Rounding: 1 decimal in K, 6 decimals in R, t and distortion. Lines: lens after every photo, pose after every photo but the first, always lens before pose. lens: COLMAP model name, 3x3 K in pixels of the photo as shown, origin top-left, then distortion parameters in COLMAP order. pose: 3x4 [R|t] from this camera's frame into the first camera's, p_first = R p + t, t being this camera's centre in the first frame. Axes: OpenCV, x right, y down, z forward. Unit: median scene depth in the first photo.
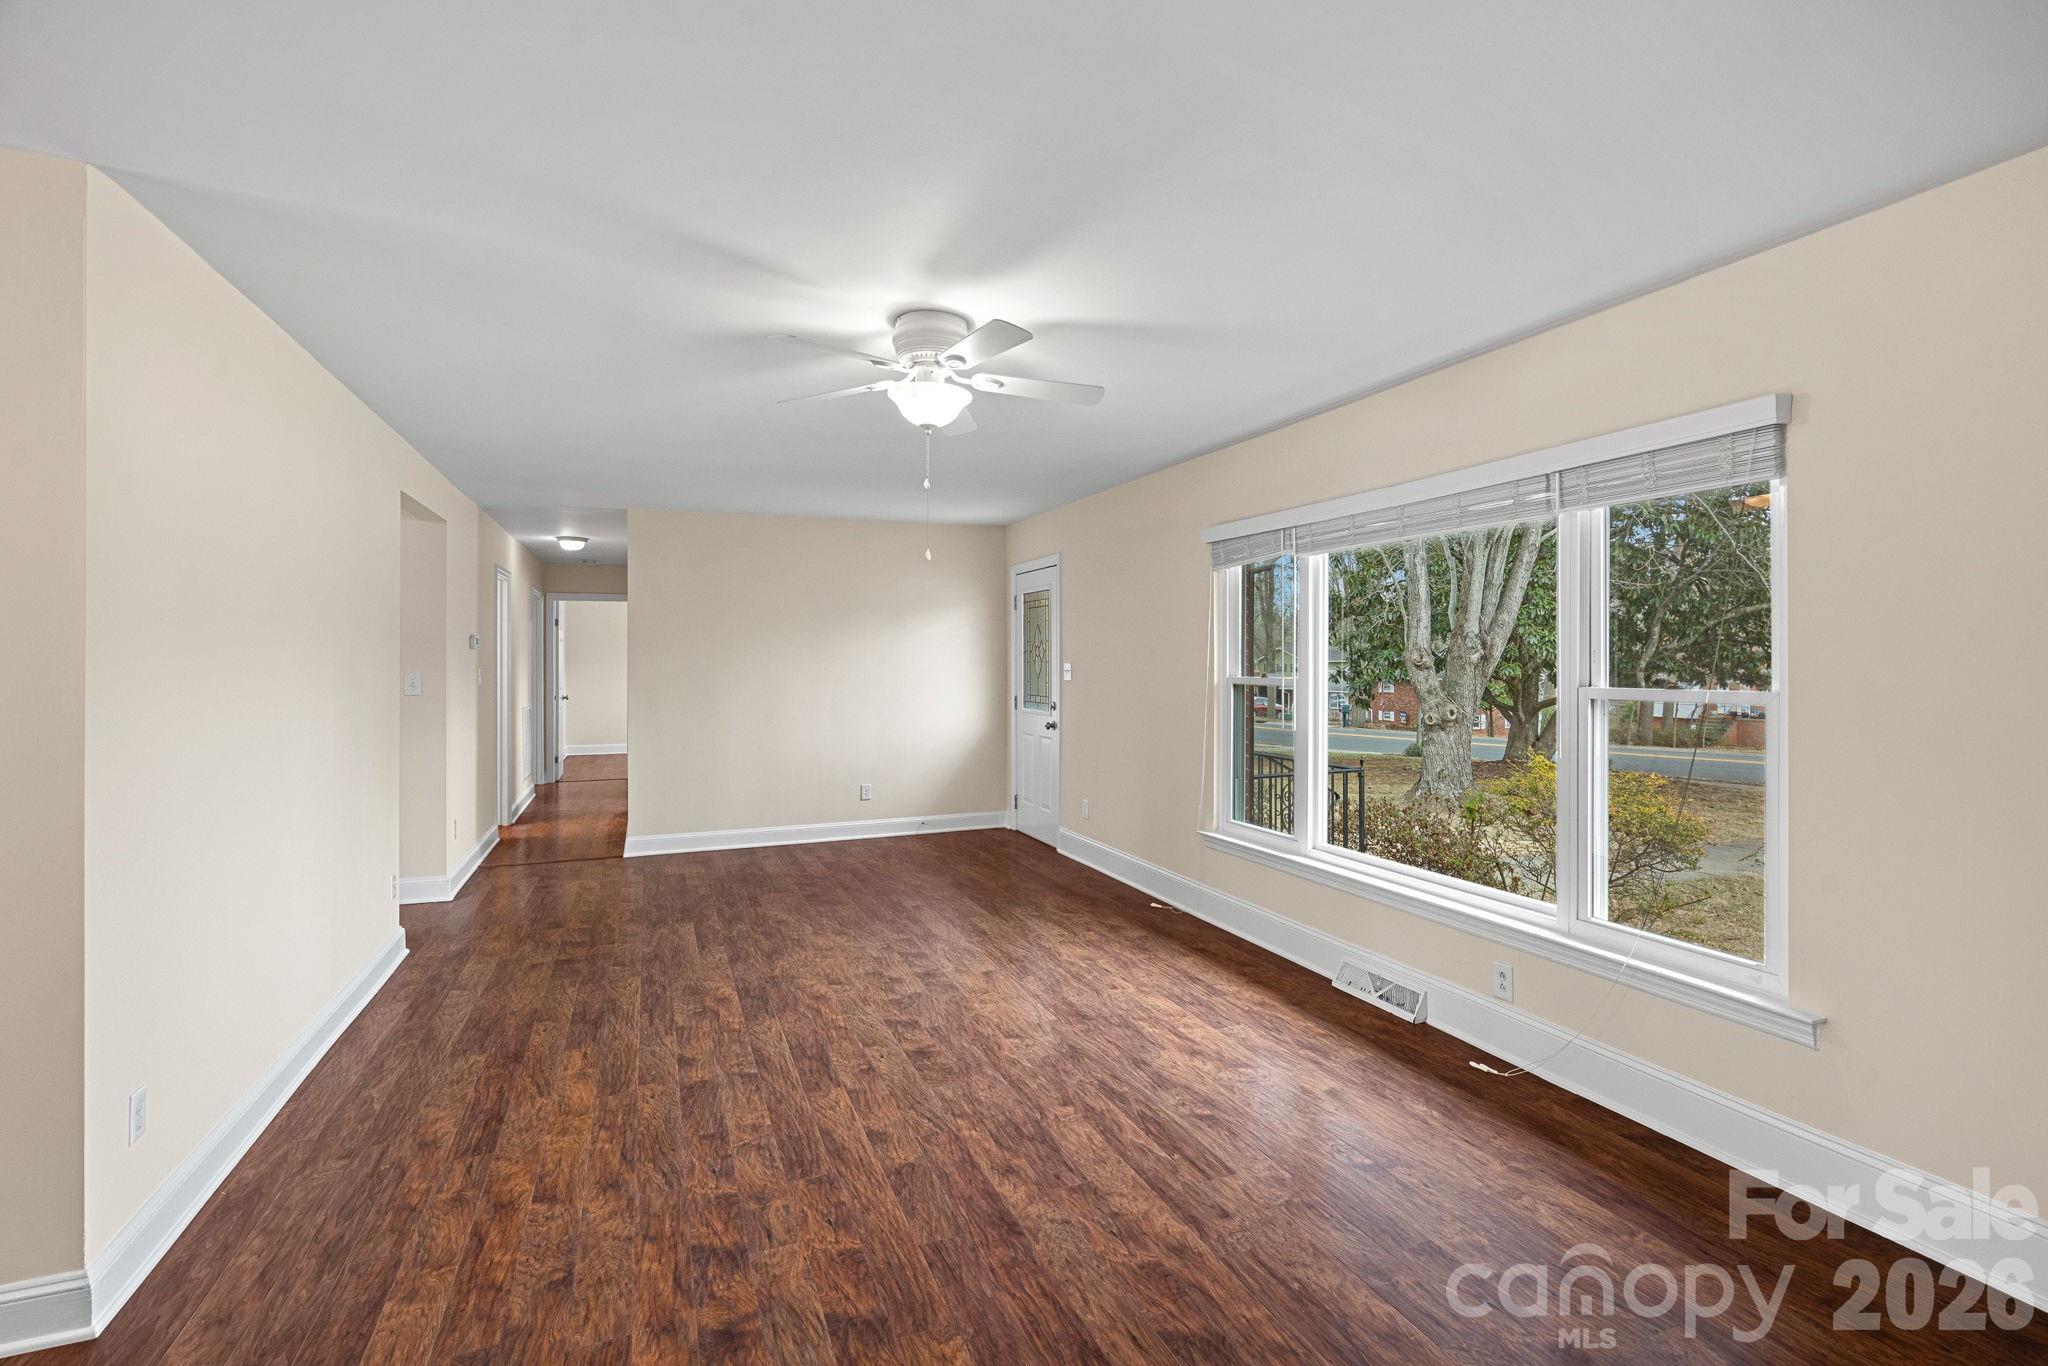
lens RADIAL K [[951.3, 0, 1023.4], [0, 951.3, 695.6], [0, 0, 1]] dist [-0.000332, 0.000912]
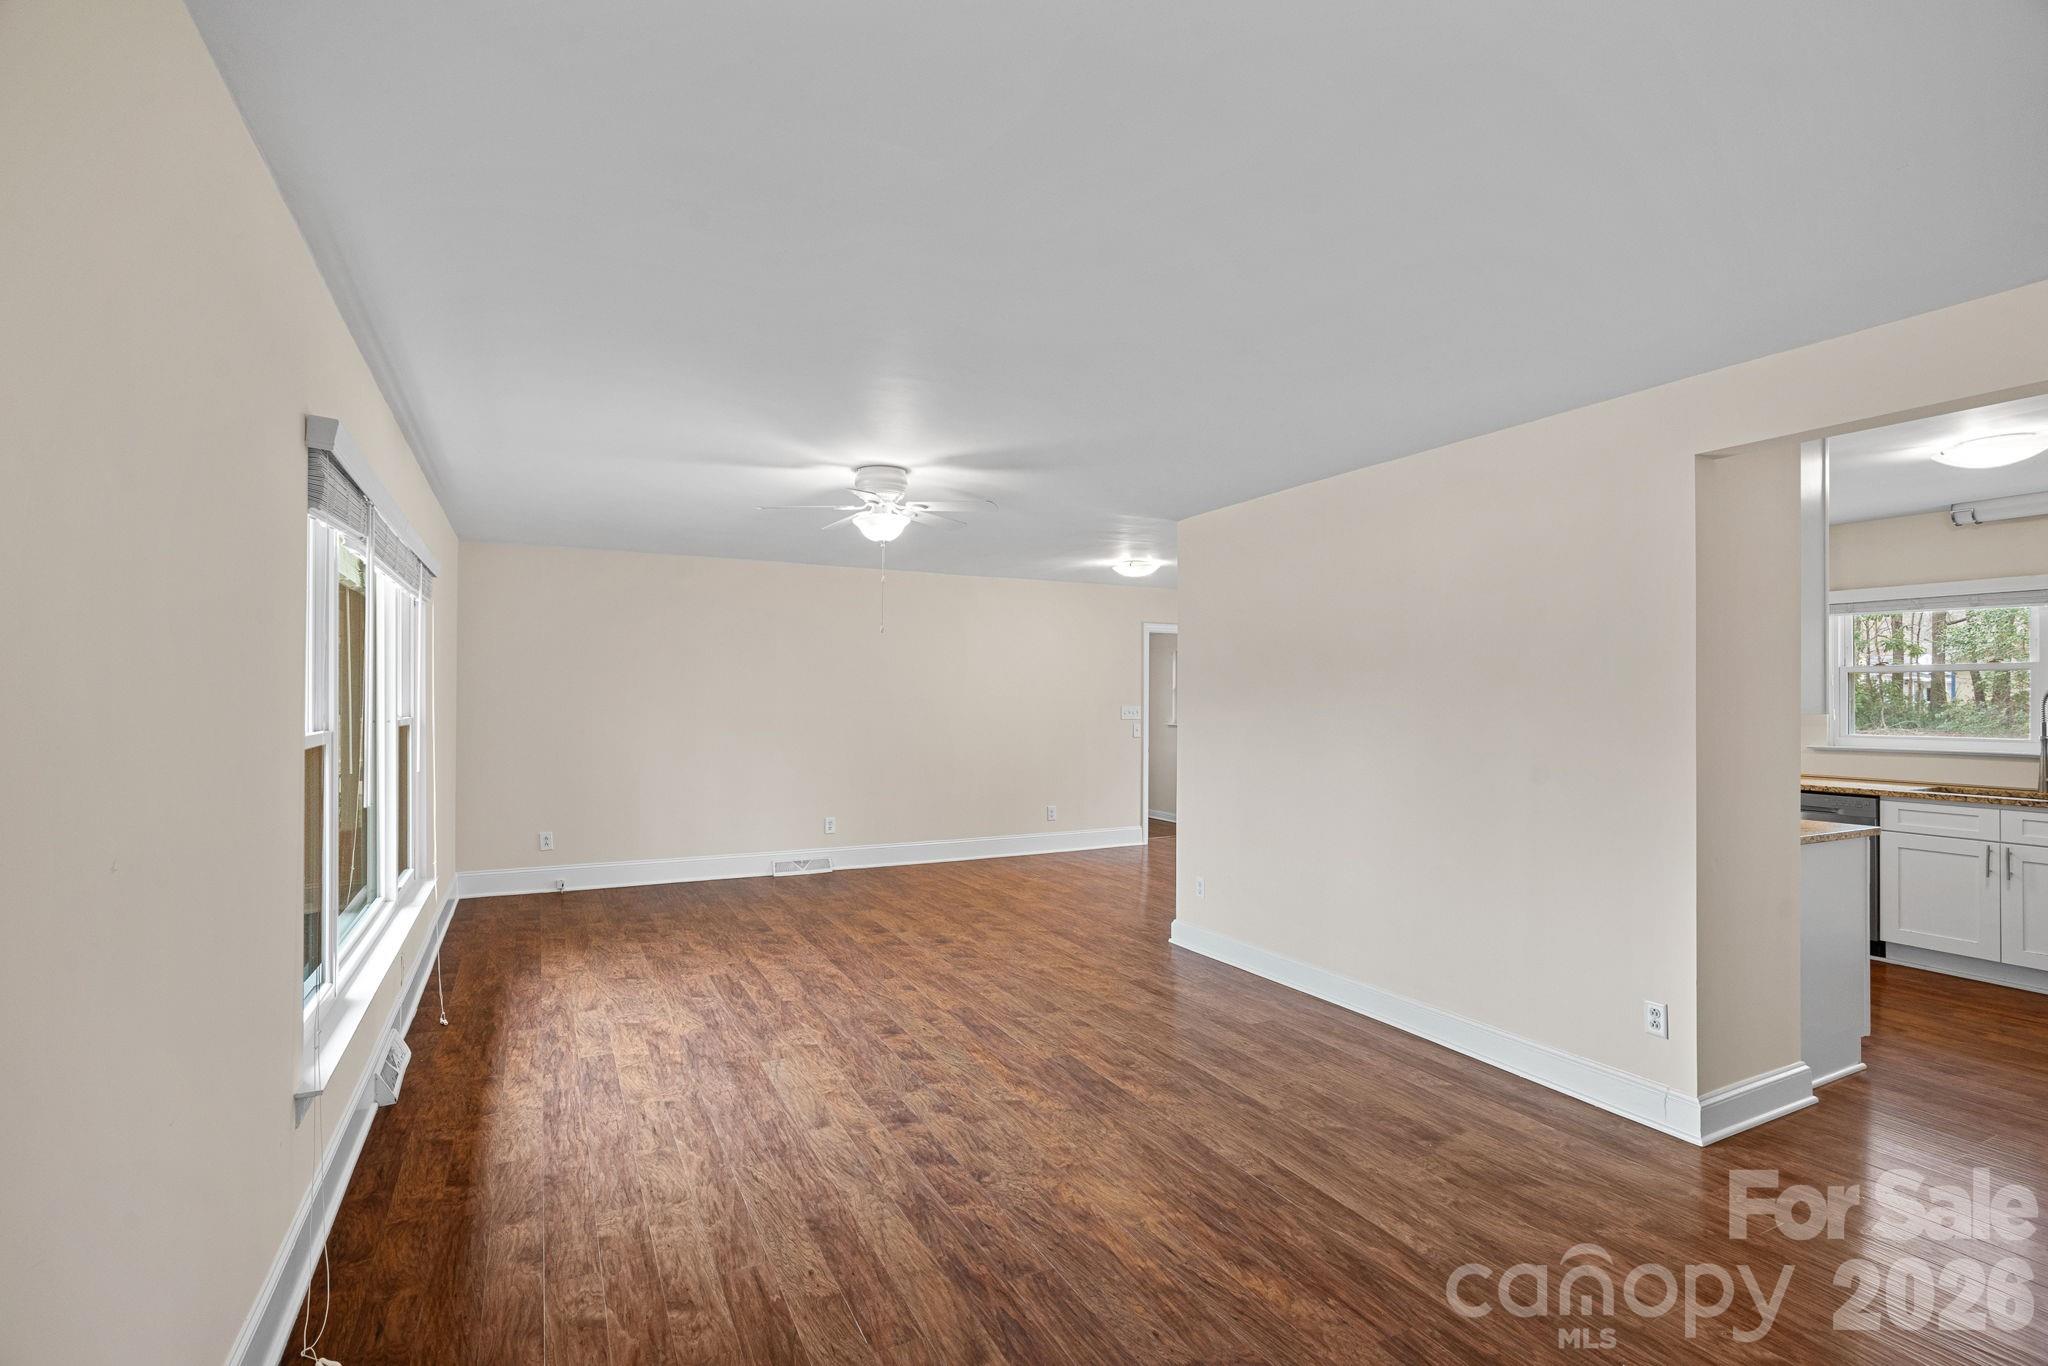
lens RADIAL K [[952.8, 0, 1023.6], [0, 952.8, 696.3], [0, 0, 1]] dist [0.000523, 0.000586]
pose [[-0.994380, -0.002037, -0.105846, -0.140867], [-0.005862, 0.999340, 0.035836, -0.086475], [0.105703, 0.036255, -0.993737, 2.140551]]
